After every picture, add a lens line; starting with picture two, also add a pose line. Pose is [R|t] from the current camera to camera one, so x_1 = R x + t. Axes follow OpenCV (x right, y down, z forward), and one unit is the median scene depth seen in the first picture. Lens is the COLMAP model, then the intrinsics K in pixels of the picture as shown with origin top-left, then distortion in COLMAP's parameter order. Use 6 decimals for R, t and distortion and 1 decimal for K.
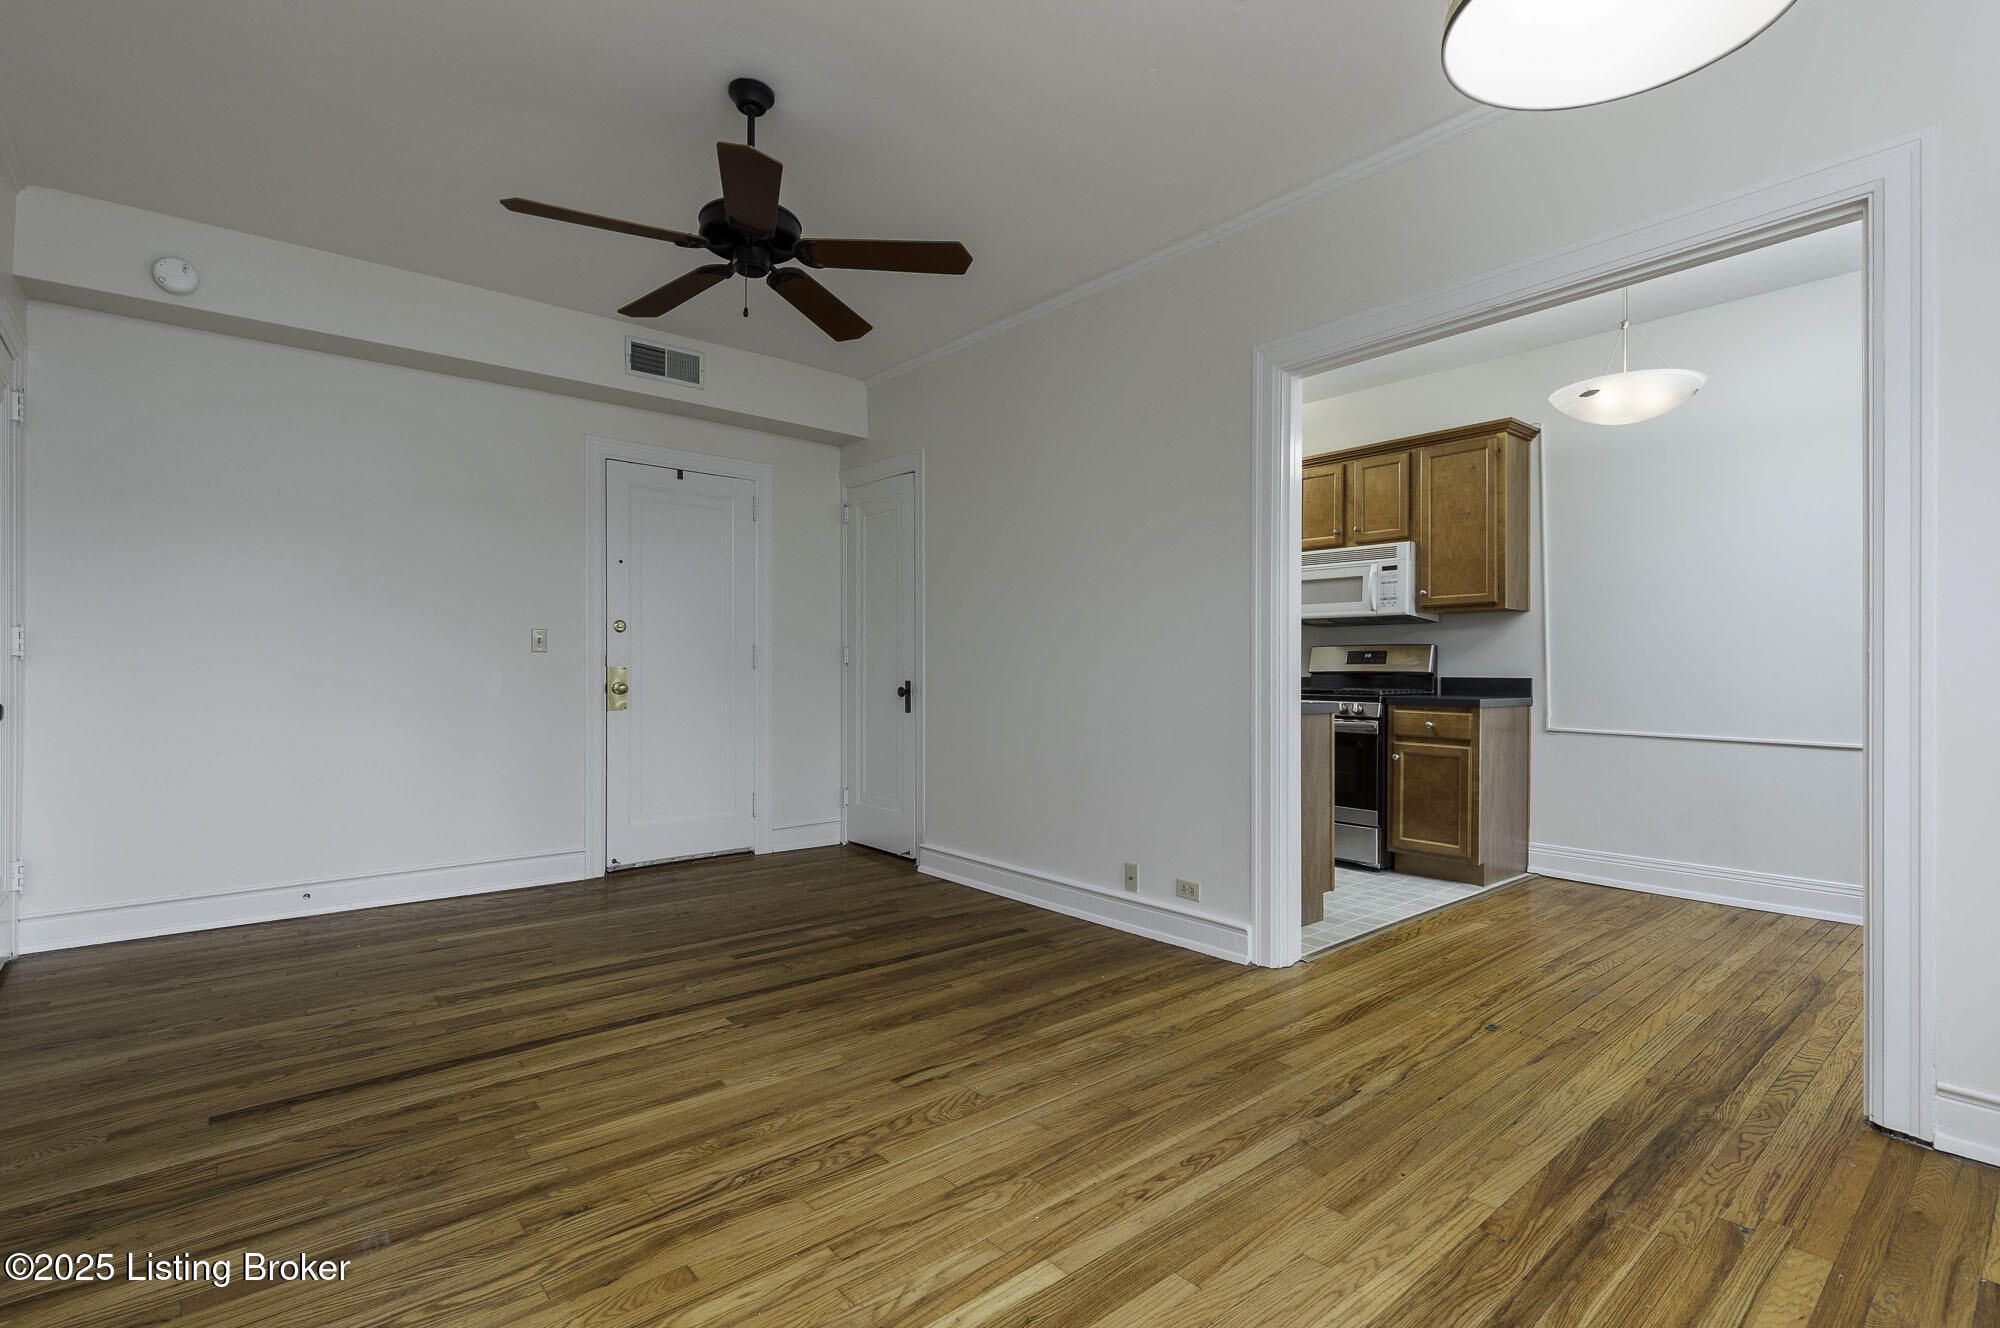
lens RADIAL K [[920.8, 0, 986.9], [0, 920.8, 667.0], [0, 0, 1]] dist [0.001674, 0.000065]
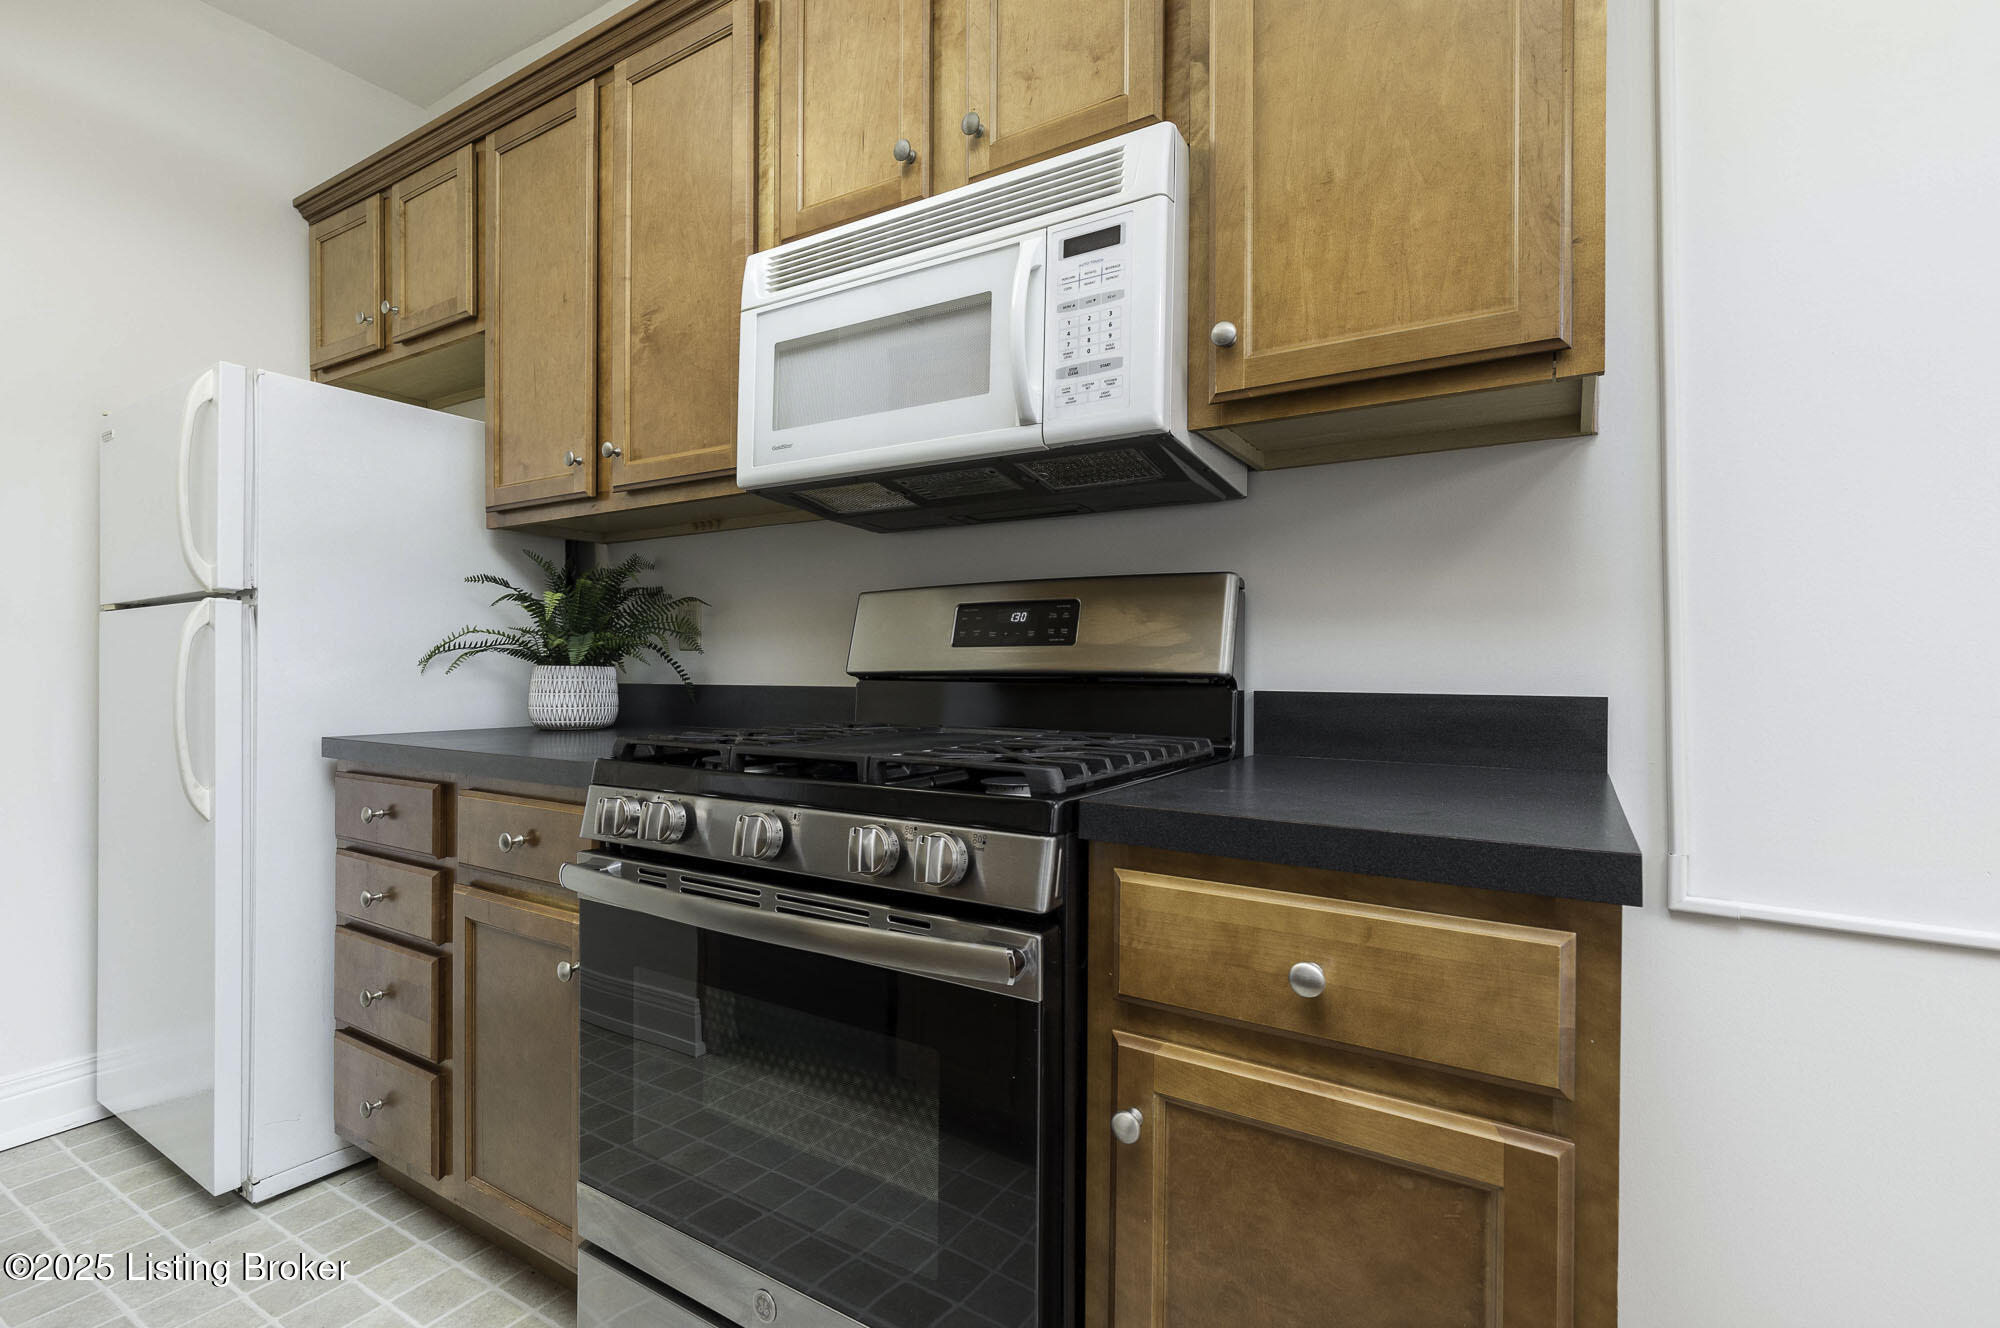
lens RADIAL K [[901.2, 0, 997.7], [0, 901.2, 673.0], [0, 0, 1]] dist [0.001687, 0.000092]
pose [[0.945645, -0.004103, 0.325174, 0.351036], [0.000299, 0.999931, 0.011749, 0.002465], [-0.325199, -0.011013, 0.945581, 0.816512]]
